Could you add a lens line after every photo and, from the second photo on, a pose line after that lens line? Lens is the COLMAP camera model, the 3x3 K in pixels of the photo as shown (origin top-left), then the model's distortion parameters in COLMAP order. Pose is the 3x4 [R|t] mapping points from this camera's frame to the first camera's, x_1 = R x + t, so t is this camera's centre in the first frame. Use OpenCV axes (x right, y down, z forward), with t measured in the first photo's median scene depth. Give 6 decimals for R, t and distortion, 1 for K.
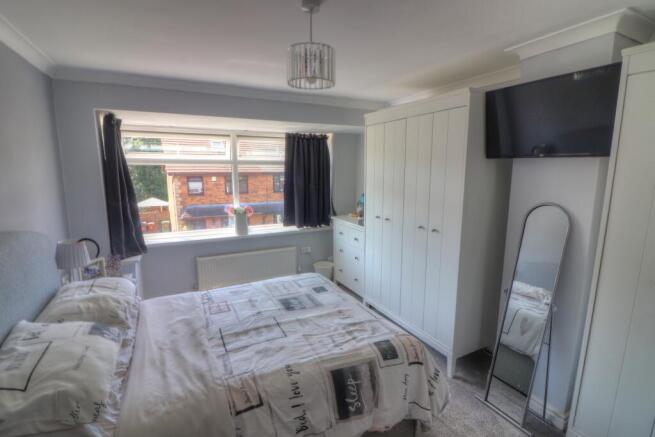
lens RADIAL K [[312.1, 0, 327.5], [0, 312.1, 218.5], [0, 0, 1]] dist [-0.014793, -0.000327]
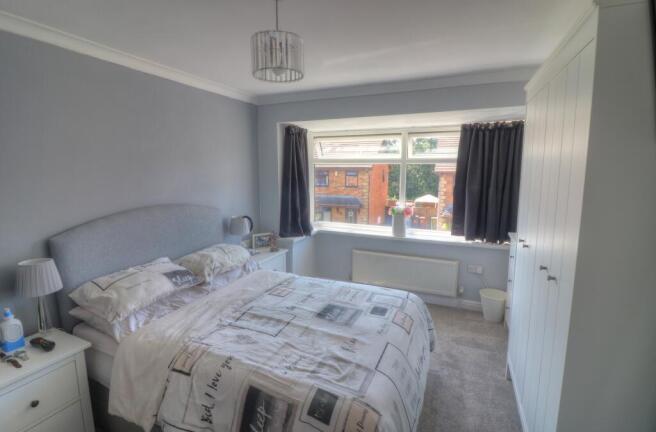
lens RADIAL K [[314.8, 0, 343.8], [0, 314.8, 213.8], [0, 0, 1]] dist [-0.003556, -0.000206]
pose [[0.634232, 0.111823, -0.765013, 0.609109], [-0.122913, 0.991484, 0.043026, -0.063675], [0.763310, 0.066741, 0.642576, 0.417750]]
